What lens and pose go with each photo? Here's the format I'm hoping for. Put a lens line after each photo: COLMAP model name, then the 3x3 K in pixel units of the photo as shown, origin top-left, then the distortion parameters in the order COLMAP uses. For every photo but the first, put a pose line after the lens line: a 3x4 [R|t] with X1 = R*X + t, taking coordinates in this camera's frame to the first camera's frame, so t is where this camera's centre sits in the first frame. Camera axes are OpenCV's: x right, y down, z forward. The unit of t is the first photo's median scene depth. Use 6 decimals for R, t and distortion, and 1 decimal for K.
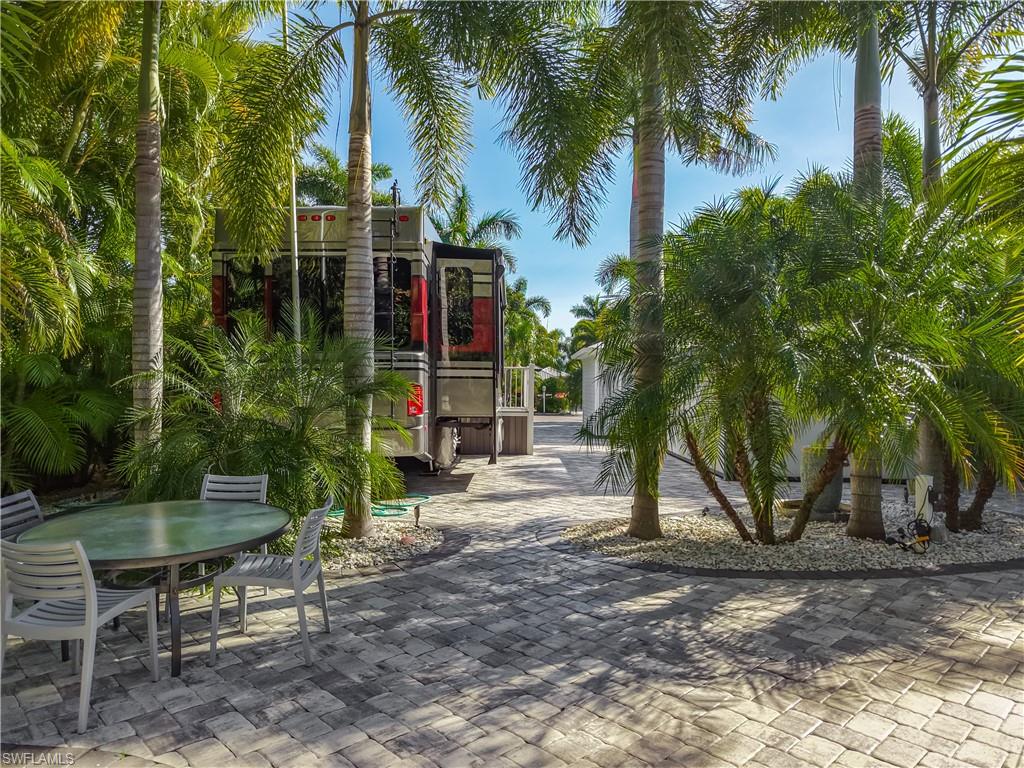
lens RADIAL K [[698.4, 0, 507.4], [0, 698.4, 399.3], [0, 0, 1]] dist [0.003712, -0.000956]
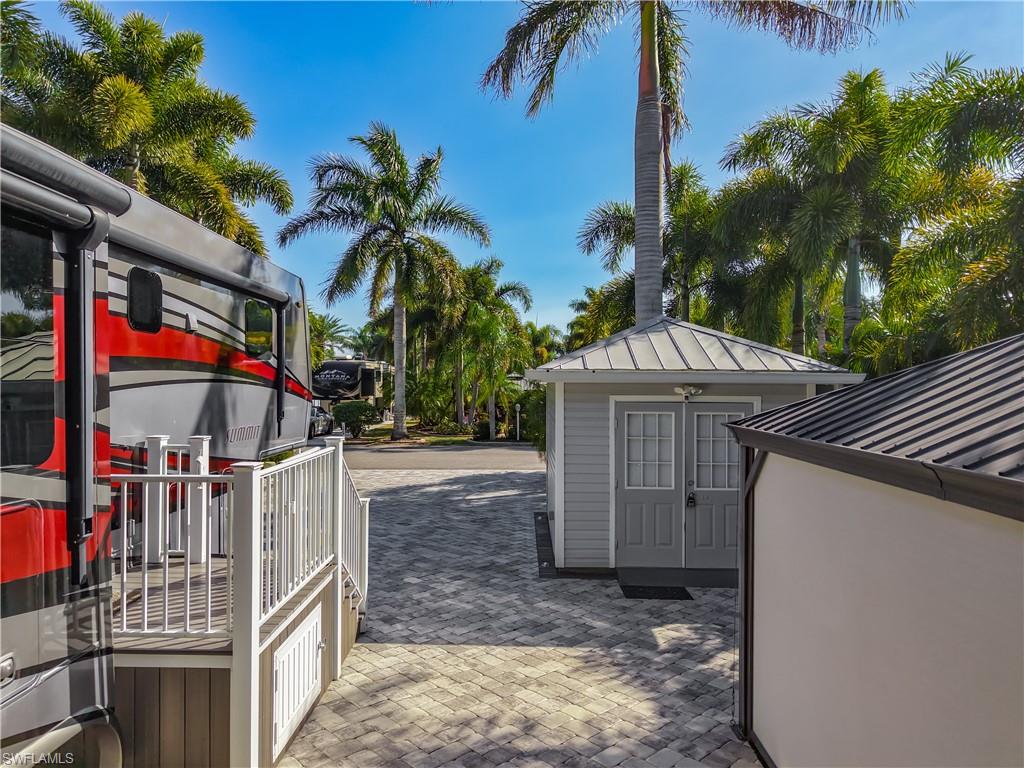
lens RADIAL K [[698.4, 0, 507.4], [0, 698.4, 399.3], [0, 0, 1]] dist [0.003712, -0.000956]
pose [[0.999943, 0.003656, -0.010002, 0.043098], [-0.003604, 0.999980, 0.005147, -0.024220], [0.010020, -0.005110, 0.999937, 0.237919]]
